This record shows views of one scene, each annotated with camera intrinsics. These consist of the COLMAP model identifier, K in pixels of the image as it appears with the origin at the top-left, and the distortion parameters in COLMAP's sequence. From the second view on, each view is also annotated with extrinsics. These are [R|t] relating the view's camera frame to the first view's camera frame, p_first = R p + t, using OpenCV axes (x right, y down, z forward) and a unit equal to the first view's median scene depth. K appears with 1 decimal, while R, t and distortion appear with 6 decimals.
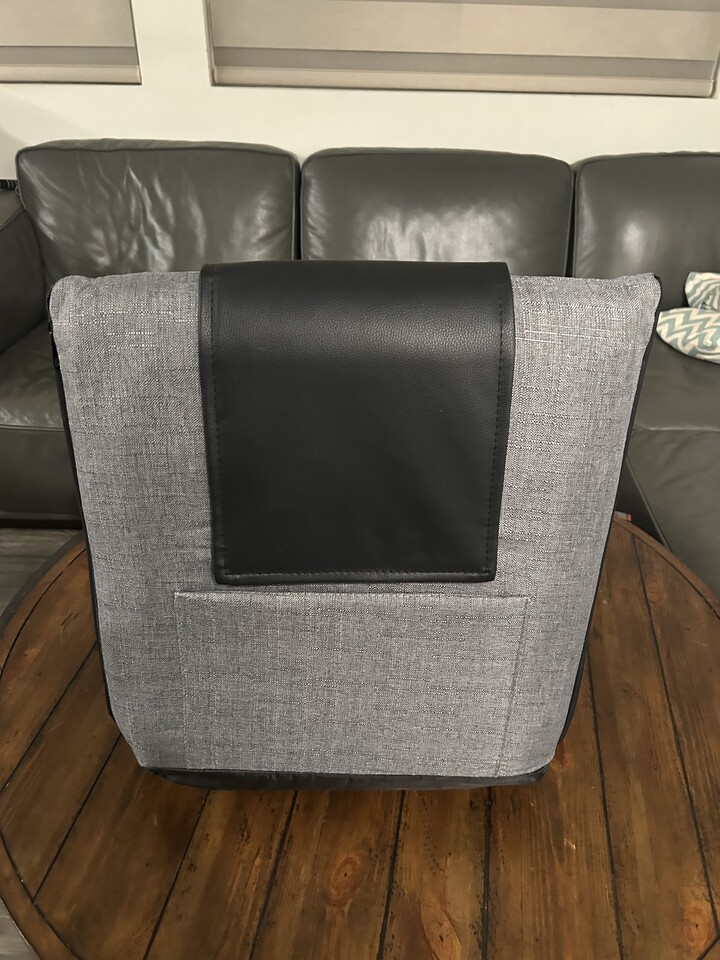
lens RADIAL K [[738.0, 0, 360.0], [0, 738.0, 480.0], [0, 0, 1]] dist [0.042737, -0.042062]
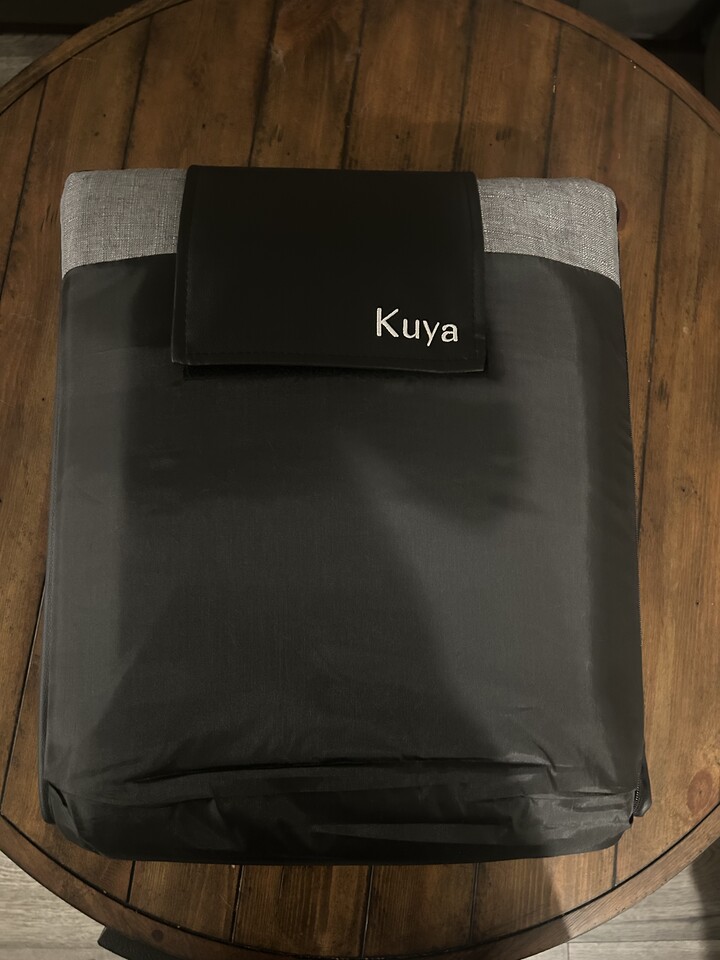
lens RADIAL K [[723.9, 0, 360.0], [0, 723.9, 480.0], [0, 0, 1]] dist [0.037103, -0.034560]
pose [[0.999006, -0.037612, 0.023931, 0.002247], [0.007656, 0.673598, 0.739059, -0.322042], [-0.043917, -0.738141, 0.673216, 0.574862]]
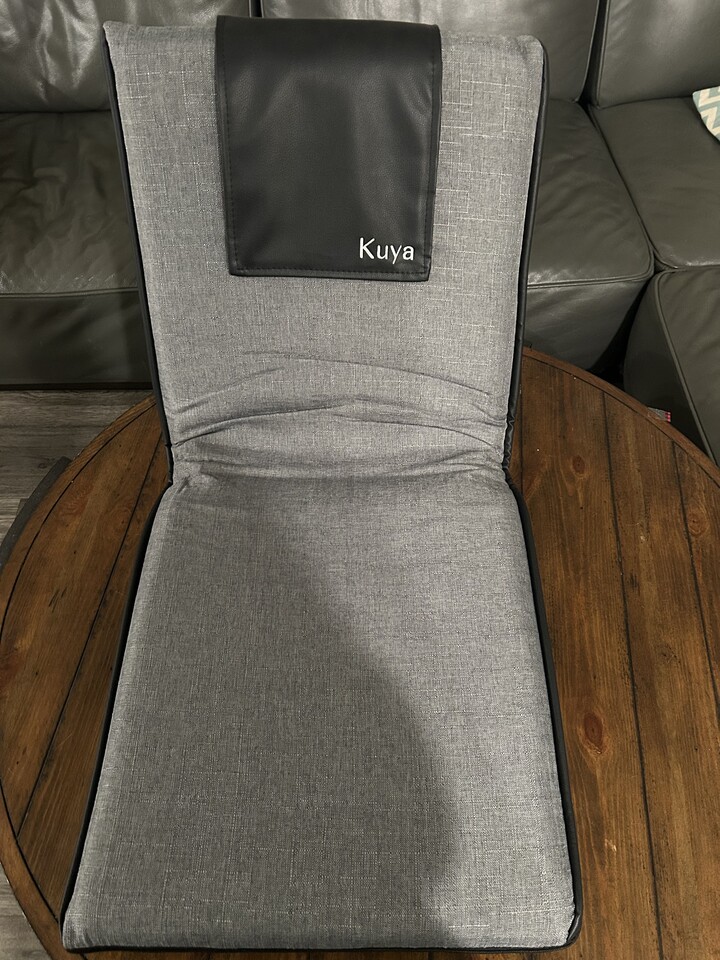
lens RADIAL K [[738.0, 0, 360.0], [0, 738.0, 480.0], [0, 0, 1]] dist [0.042737, -0.042062]
pose [[0.998566, -0.046941, 0.025744, -0.050125], [0.035264, 0.938516, 0.343430, -0.296072], [-0.040282, -0.342030, 0.938825, 0.228871]]
